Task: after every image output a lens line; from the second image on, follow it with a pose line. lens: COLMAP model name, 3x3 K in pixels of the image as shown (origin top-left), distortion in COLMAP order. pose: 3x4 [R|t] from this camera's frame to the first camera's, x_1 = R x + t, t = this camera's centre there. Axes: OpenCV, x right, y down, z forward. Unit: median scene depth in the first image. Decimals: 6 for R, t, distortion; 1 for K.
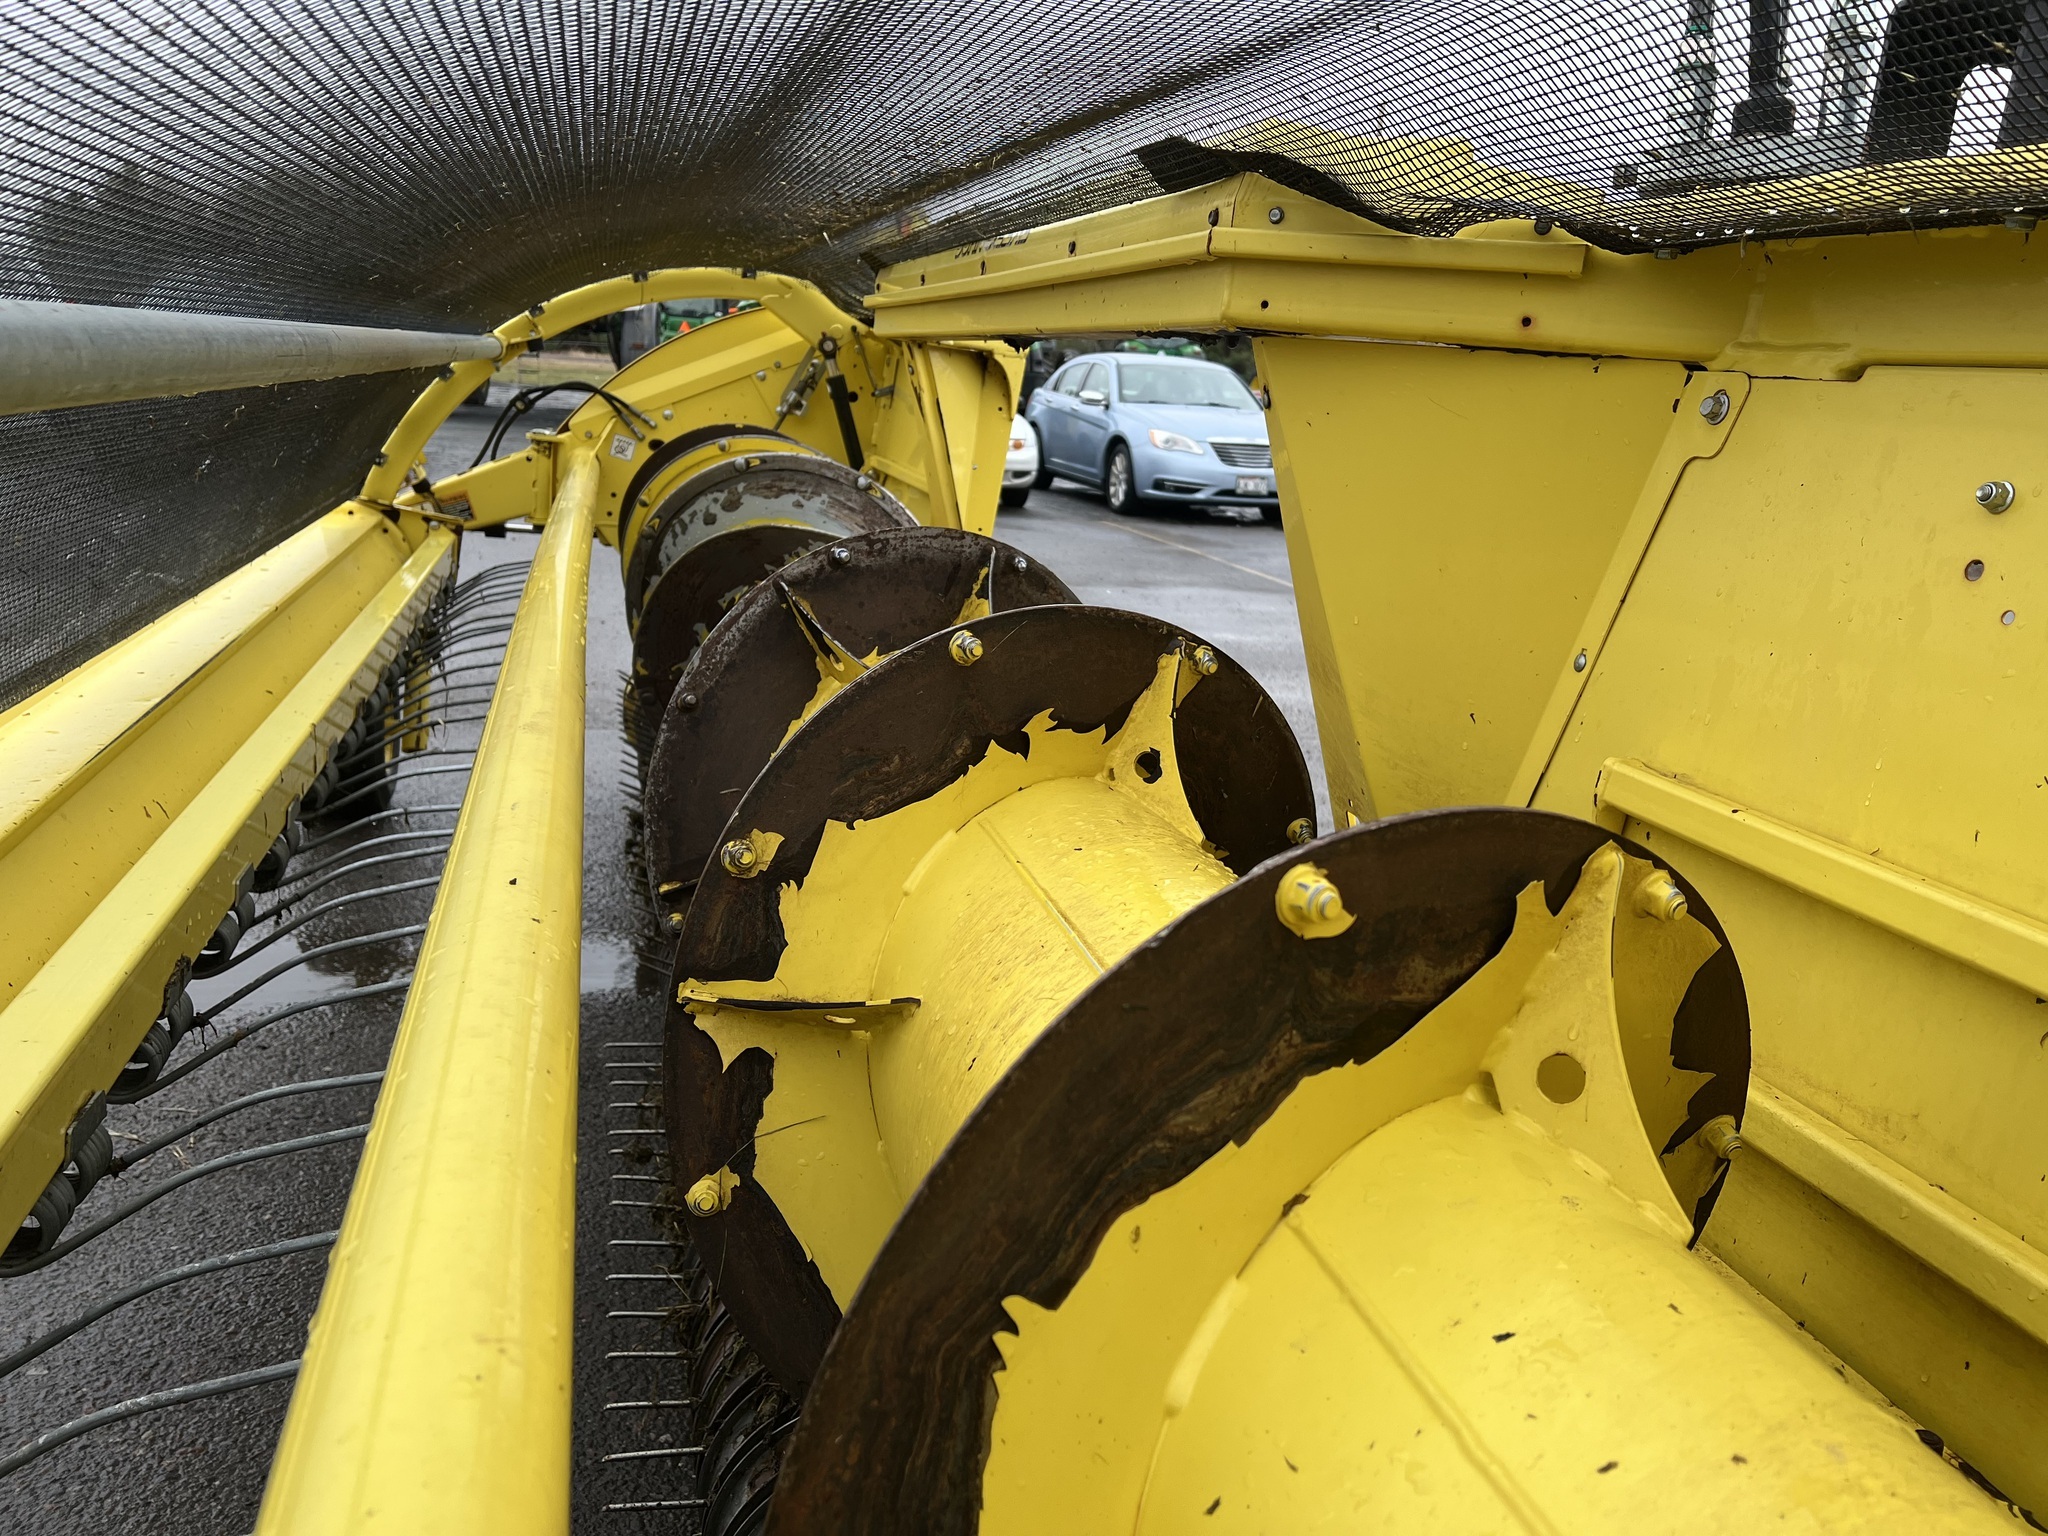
lens RADIAL K [[1548.0, 0, 1019.8], [0, 1548.0, 765.0], [0, 0, 1]] dist [0.050416, -0.057131]
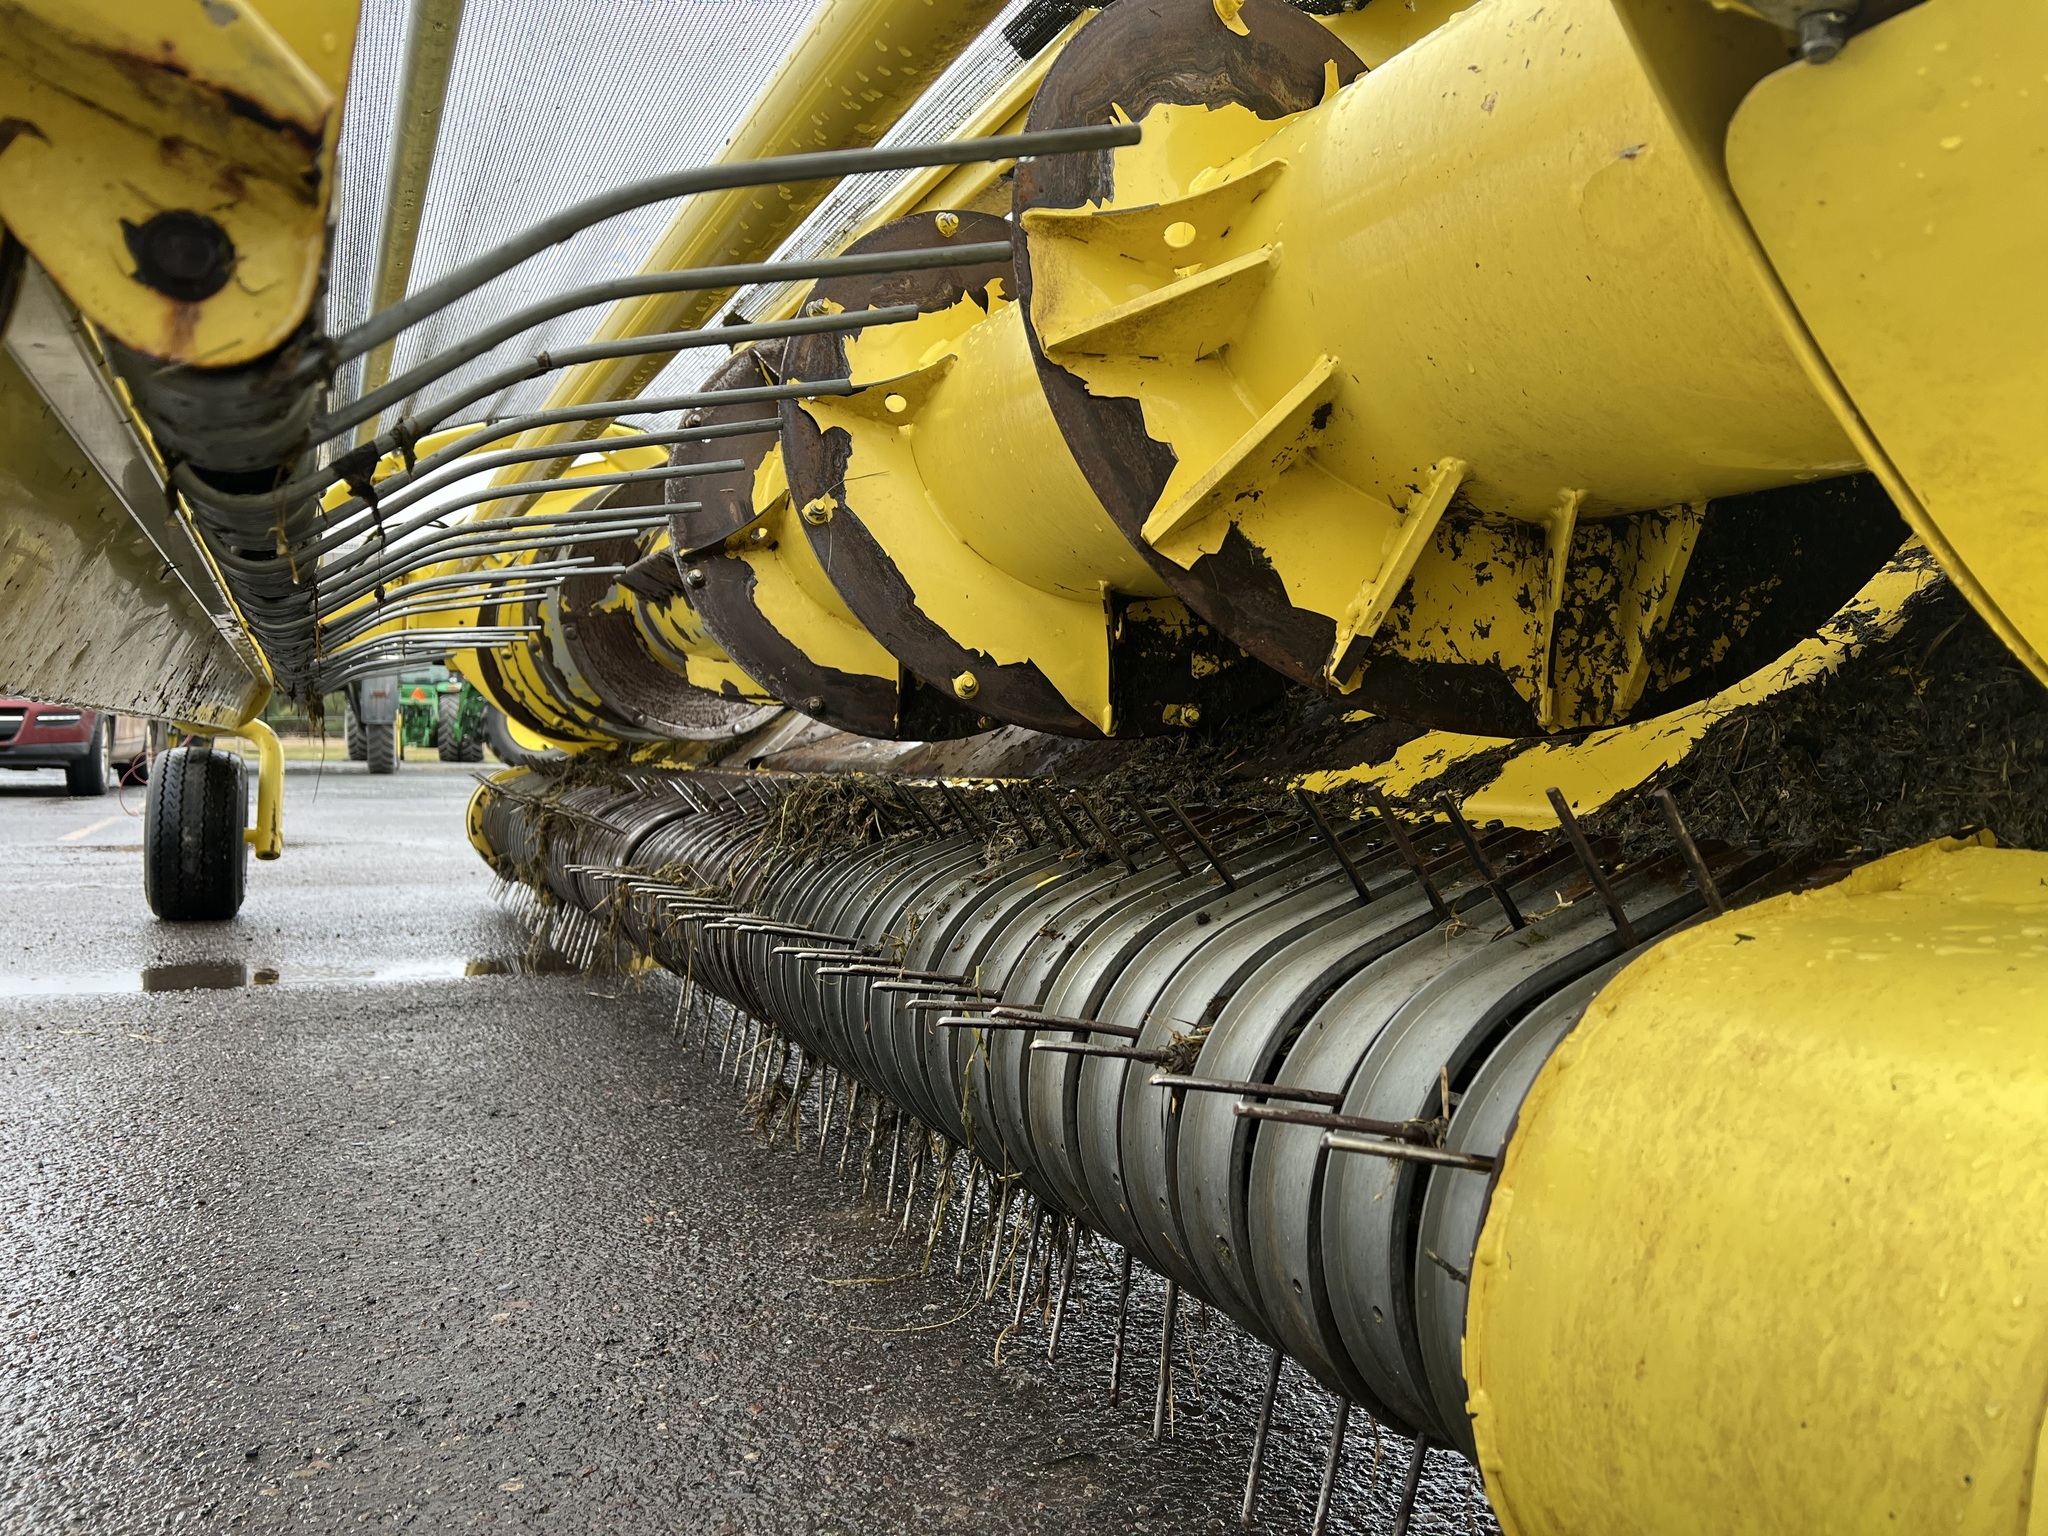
lens RADIAL K [[1548.0, 0, 1029.6], [0, 1548.0, 765.1], [0, 0, 1]] dist [0.050416, -0.057131]
pose [[0.982583, -0.054718, 0.177585, -0.272382], [0.095035, 0.969201, -0.227198, 0.848327], [-0.159683, 0.240117, 0.957520, -0.366035]]
